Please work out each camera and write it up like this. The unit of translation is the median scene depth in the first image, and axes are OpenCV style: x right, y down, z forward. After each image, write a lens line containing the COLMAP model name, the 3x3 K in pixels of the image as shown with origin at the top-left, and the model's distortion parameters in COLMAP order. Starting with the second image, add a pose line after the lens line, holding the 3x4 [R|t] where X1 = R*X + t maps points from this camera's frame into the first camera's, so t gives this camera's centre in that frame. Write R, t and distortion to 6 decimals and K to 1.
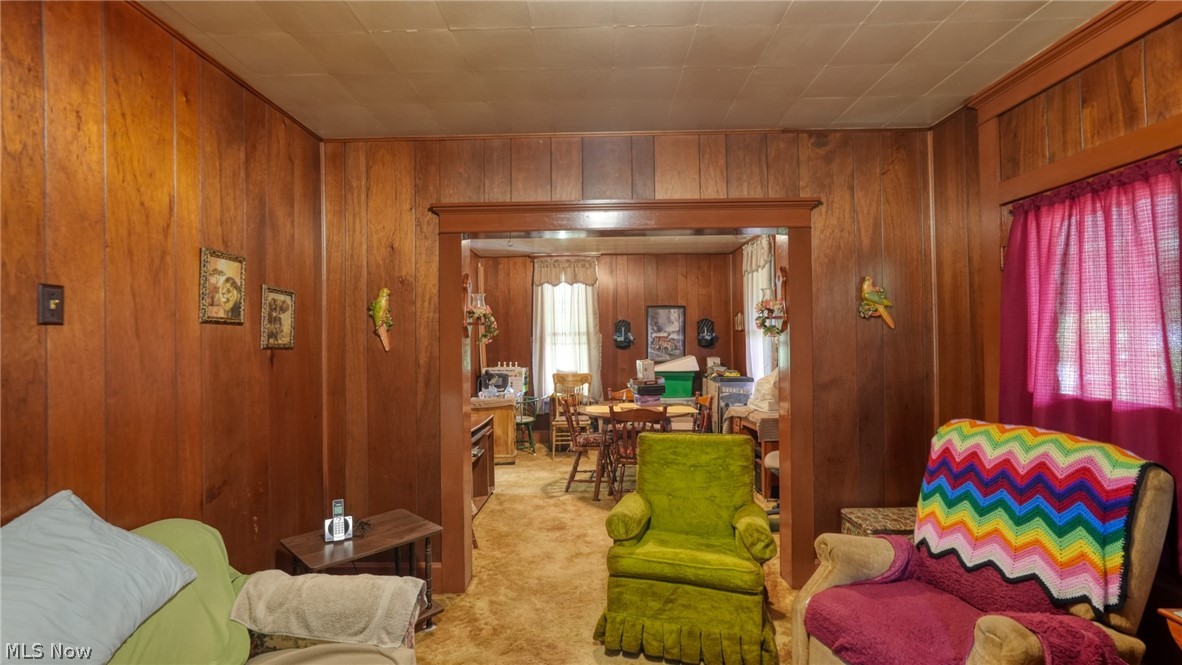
lens RADIAL K [[515.9, 0, 590.9], [0, 515.9, 334.9], [0, 0, 1]] dist [-0.019172, 0.009222]
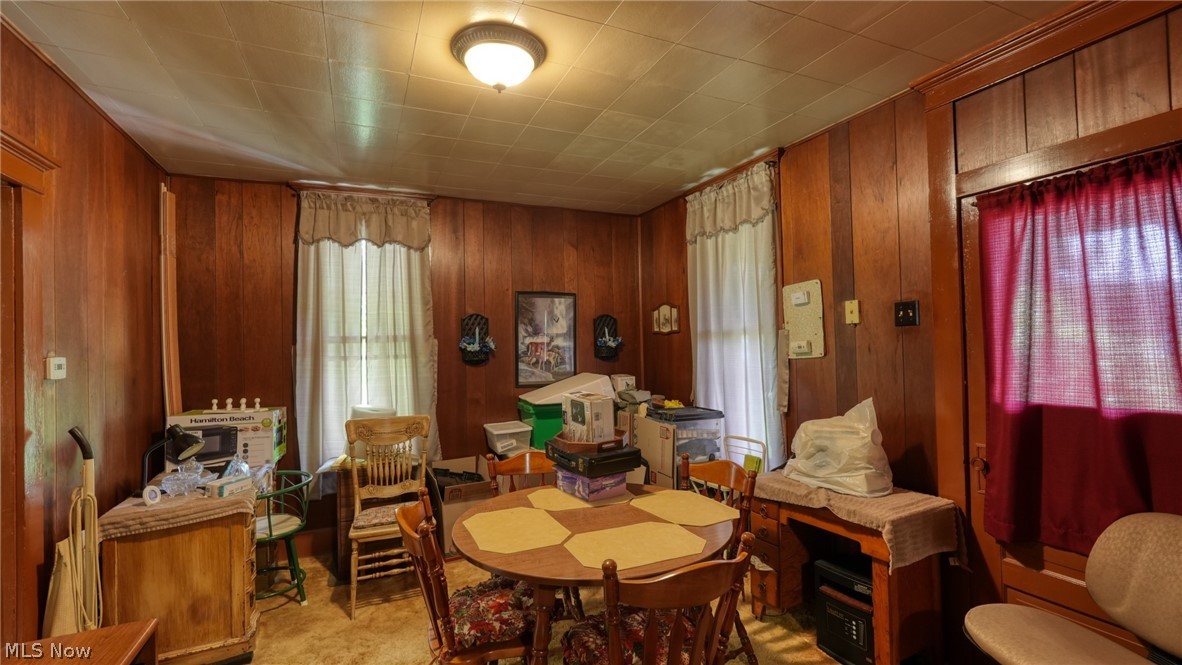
lens RADIAL K [[515.9, 0, 590.9], [0, 515.9, 334.9], [0, 0, 1]] dist [-0.019172, 0.009222]
pose [[0.909467, 0.002163, 0.415771, -0.060054], [0.004041, 0.999893, -0.014040, 0.002408], [-0.415757, 0.014449, 0.909361, 0.430396]]
